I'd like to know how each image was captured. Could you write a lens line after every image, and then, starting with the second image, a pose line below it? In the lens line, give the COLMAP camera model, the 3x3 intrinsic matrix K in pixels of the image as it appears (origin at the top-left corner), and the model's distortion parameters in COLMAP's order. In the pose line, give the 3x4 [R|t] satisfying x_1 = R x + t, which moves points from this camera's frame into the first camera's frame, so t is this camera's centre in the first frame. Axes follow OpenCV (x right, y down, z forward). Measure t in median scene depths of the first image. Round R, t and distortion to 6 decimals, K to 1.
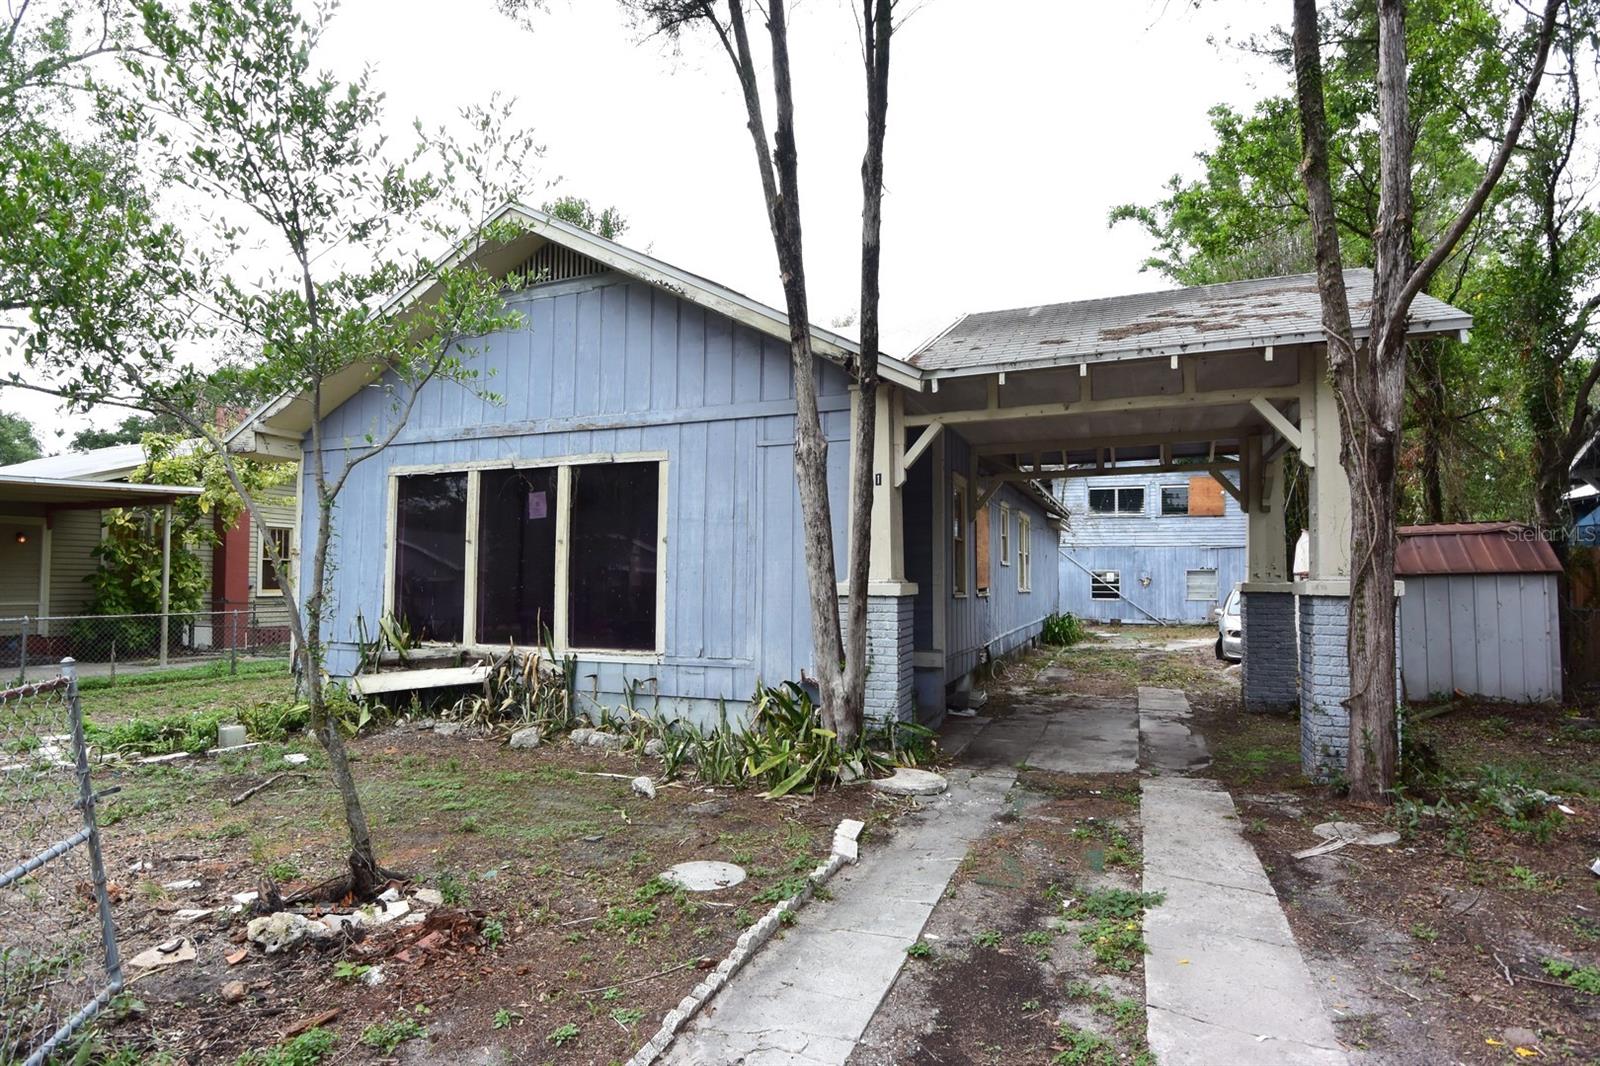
lens RADIAL K [[841.1, 0, 796.3], [0, 841.1, 537.2], [0, 0, 1]] dist [-0.015463, -0.016033]
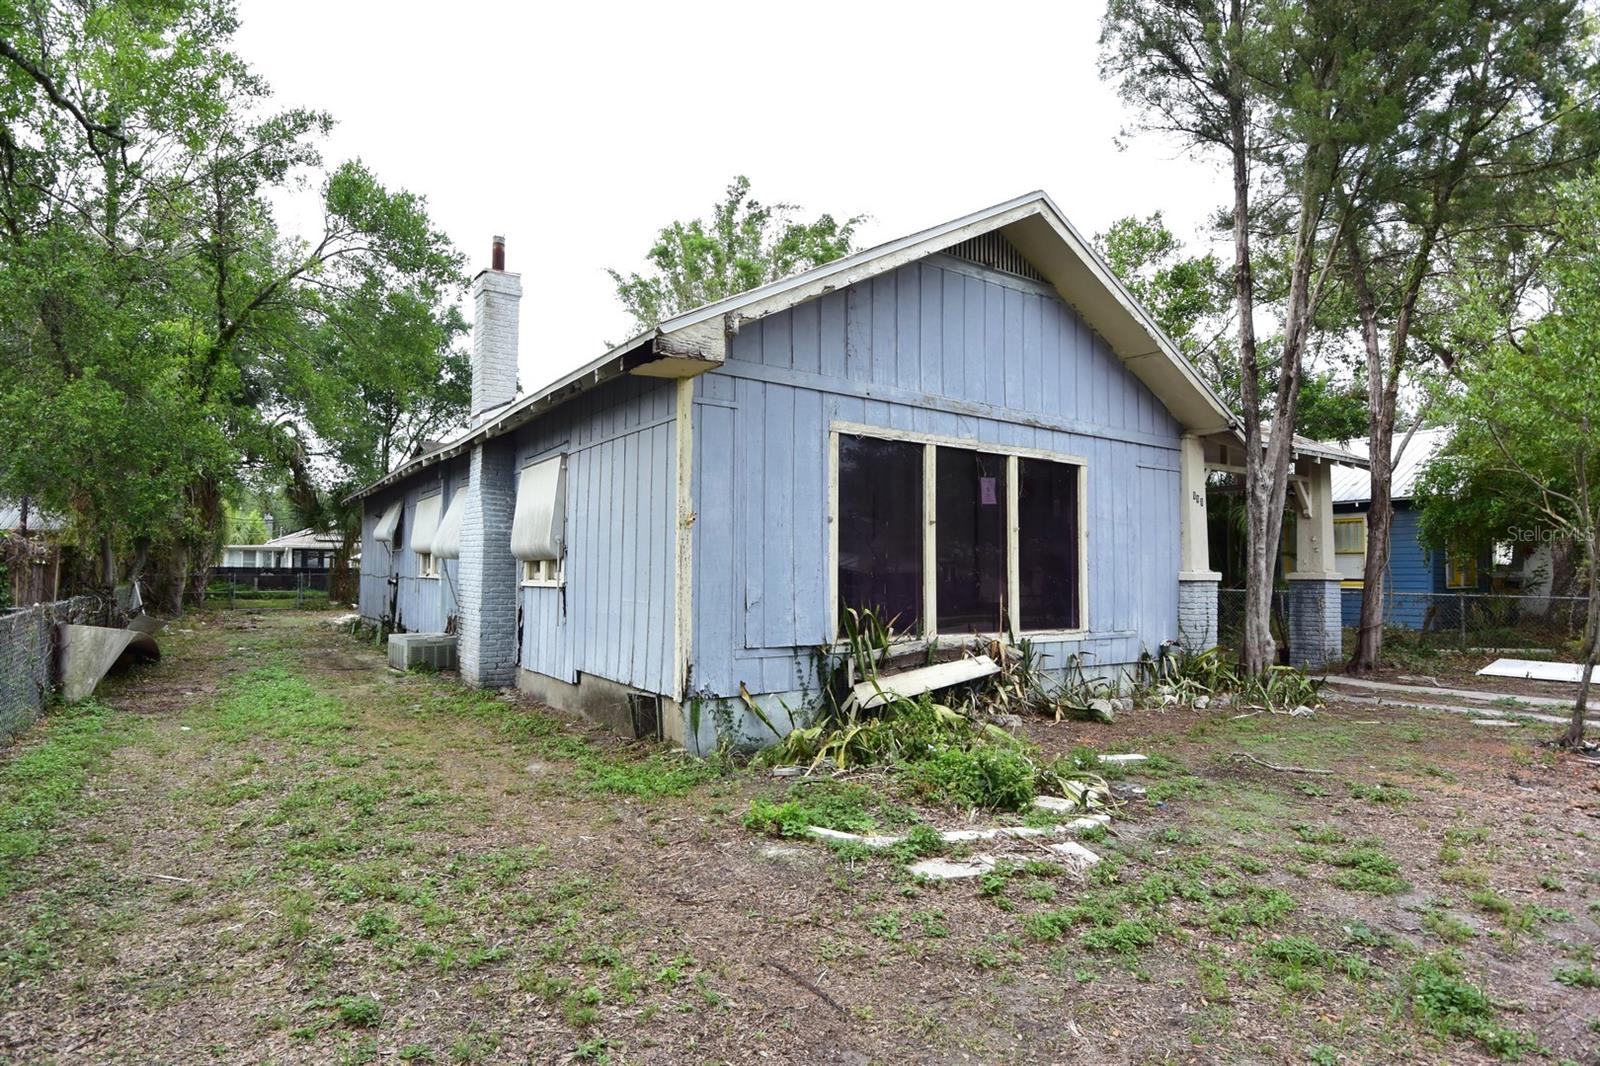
lens RADIAL K [[841.1, 0, 801.3], [0, 841.1, 527.8], [0, 0, 1]] dist [-0.015463, -0.016033]
pose [[0.556206, 0.047536, 0.829684, -1.279290], [-0.058567, 0.998123, -0.017925, 0.037192], [-0.828978, -0.038622, 0.557946, 0.639700]]
